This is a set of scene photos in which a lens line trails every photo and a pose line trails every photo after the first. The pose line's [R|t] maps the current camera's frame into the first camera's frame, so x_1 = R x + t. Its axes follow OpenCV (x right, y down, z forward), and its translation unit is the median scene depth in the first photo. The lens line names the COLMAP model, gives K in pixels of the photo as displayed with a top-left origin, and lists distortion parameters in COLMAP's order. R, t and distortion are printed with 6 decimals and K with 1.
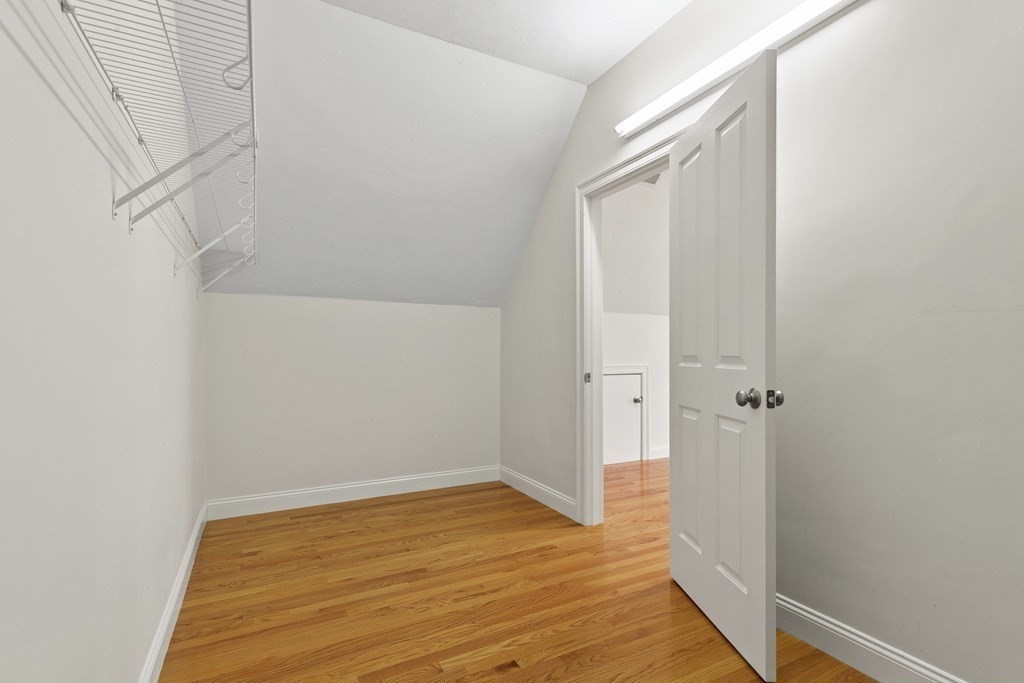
lens RADIAL K [[461.0, 0, 512.6], [0, 461.0, 342.6], [0, 0, 1]] dist [0.002889, -0.000006]
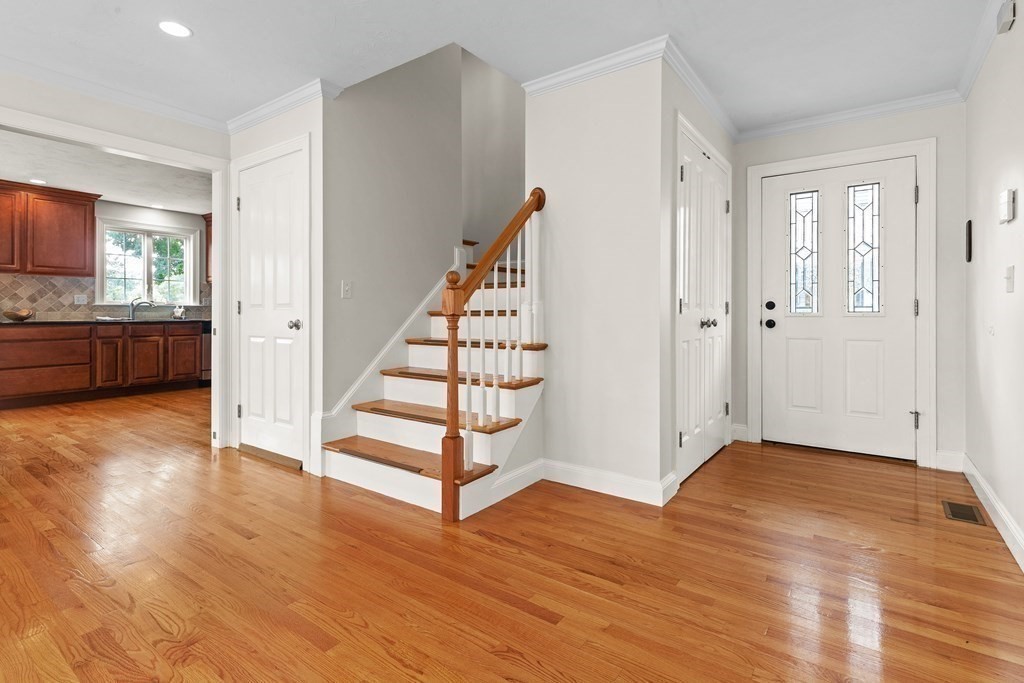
lens RADIAL K [[493.1, 0, 507.7], [0, 493.1, 311.1], [0, 0, 1]] dist [0.001418, 0.000661]
pose [[-0.428540, -0.002138, 0.903520, -1.739652], [-0.024373, 0.999661, -0.009195, 0.058999], [-0.903194, -0.025962, -0.428447, 1.056182]]
